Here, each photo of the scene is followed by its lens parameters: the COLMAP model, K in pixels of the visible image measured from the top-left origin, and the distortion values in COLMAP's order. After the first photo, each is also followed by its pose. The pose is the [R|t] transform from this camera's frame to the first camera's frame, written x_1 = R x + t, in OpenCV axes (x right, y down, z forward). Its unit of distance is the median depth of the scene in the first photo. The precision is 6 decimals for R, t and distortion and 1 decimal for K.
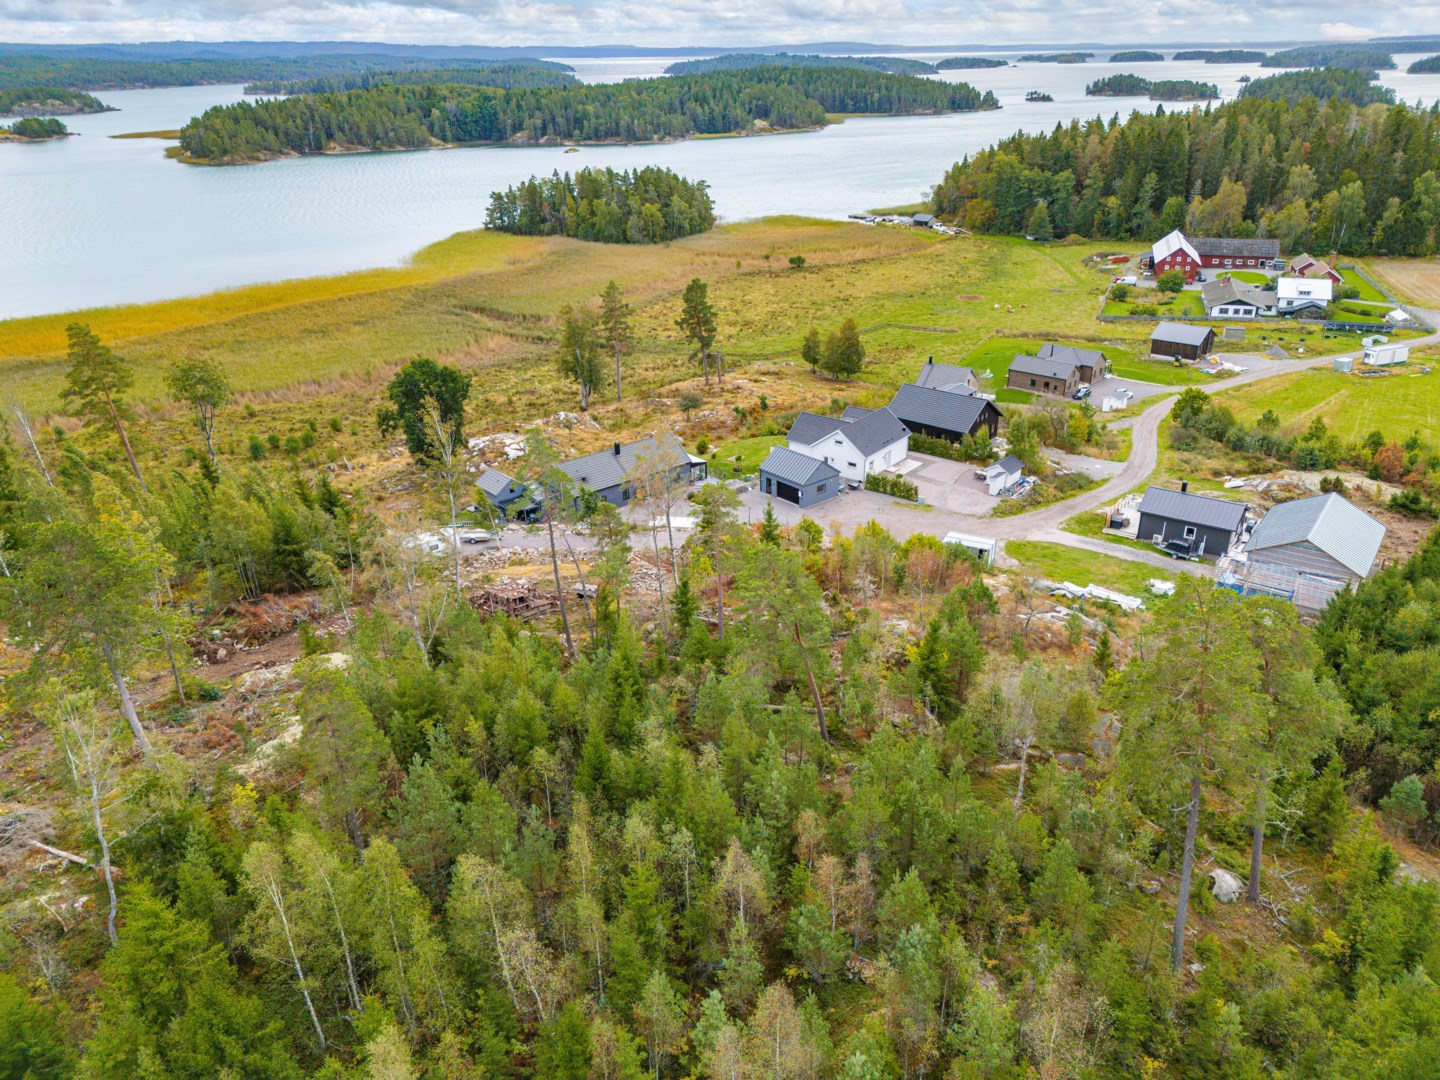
lens RADIAL K [[1061.3, 0, 726.5], [0, 1061.3, 532.0], [0, 0, 1]] dist [0.092260, -0.094567]
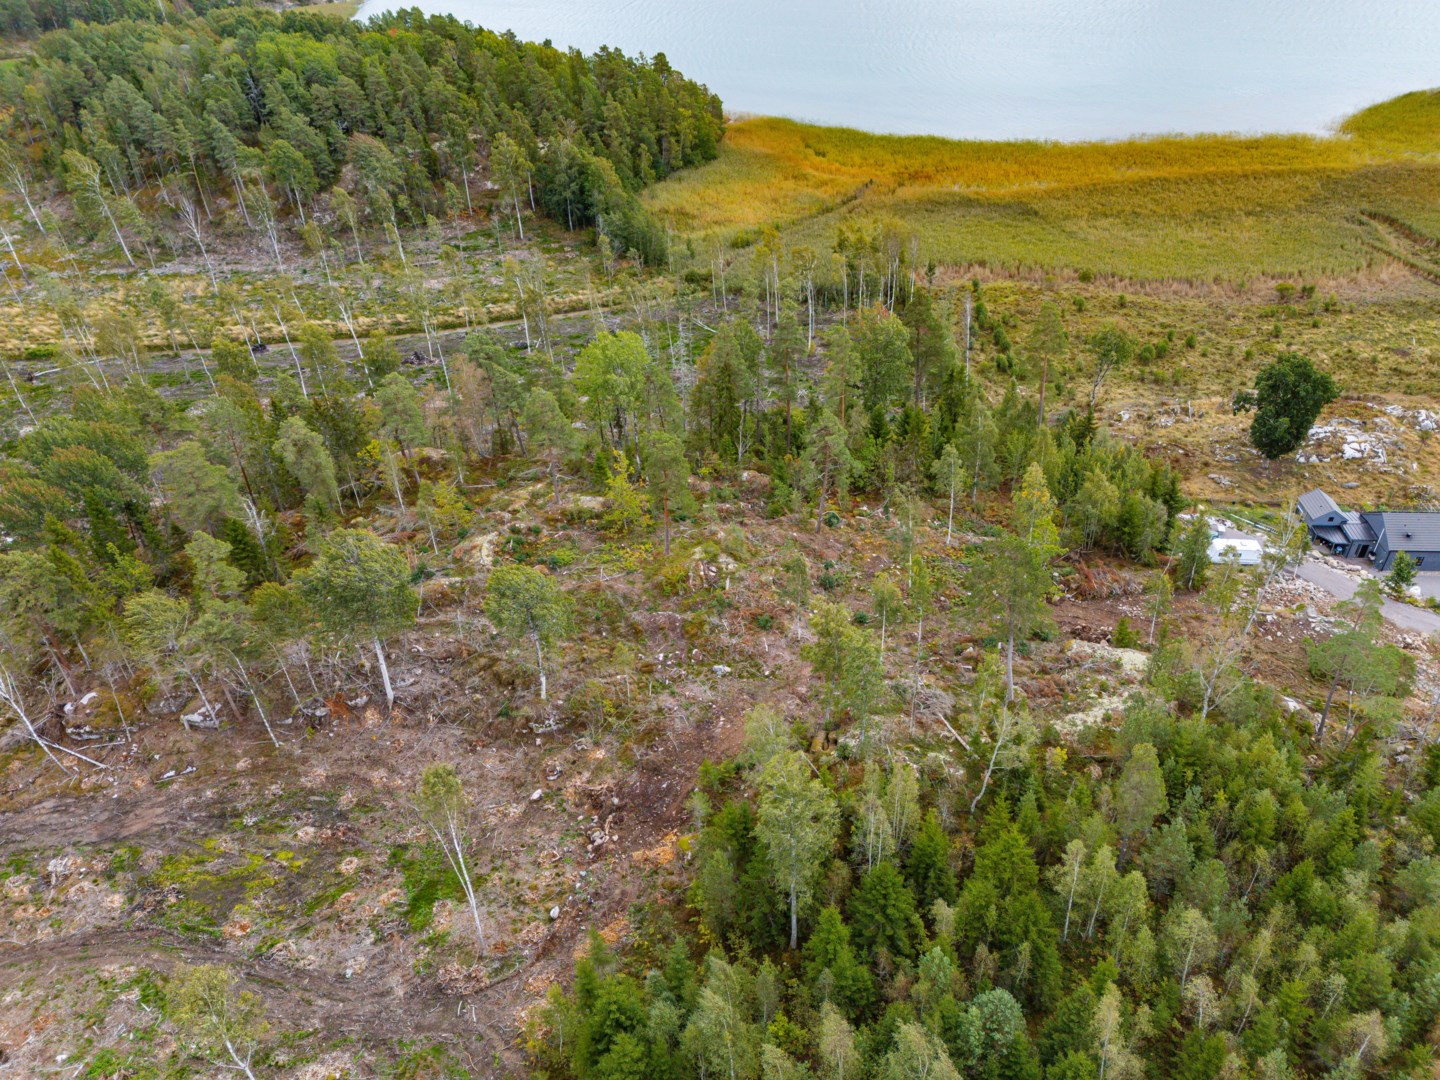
lens RADIAL K [[1061.3, 0, 726.5], [0, 1061.3, 532.0], [0, 0, 1]] dist [0.092260, -0.094567]
pose [[0.723086, 0.403621, -0.560568, -0.009211], [-0.280932, 0.913214, 0.295156, -0.068789], [0.631050, -0.055941, 0.773722, -0.090974]]
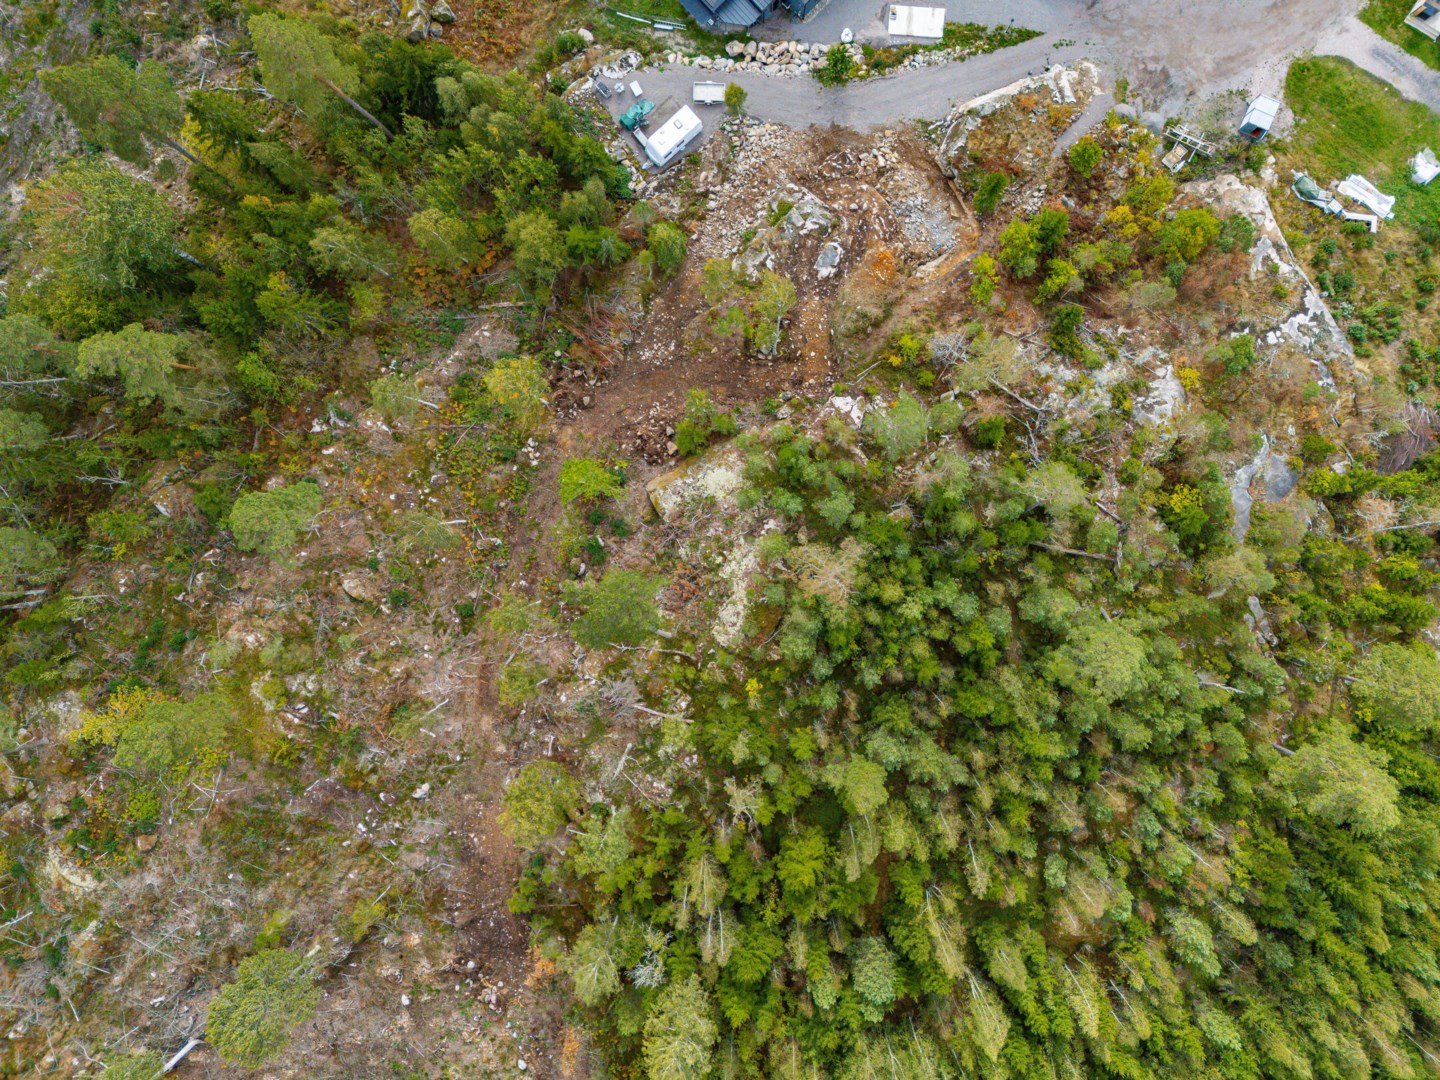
lens RADIAL K [[1061.3, 0, 726.5], [0, 1061.3, 532.0], [0, 0, 1]] dist [0.092260, -0.094567]
pose [[0.998649, -0.051925, -0.001869, -0.085517], [0.022571, 0.401140, 0.915739, -0.248103], [-0.046800, -0.914544, 0.401770, 0.102003]]
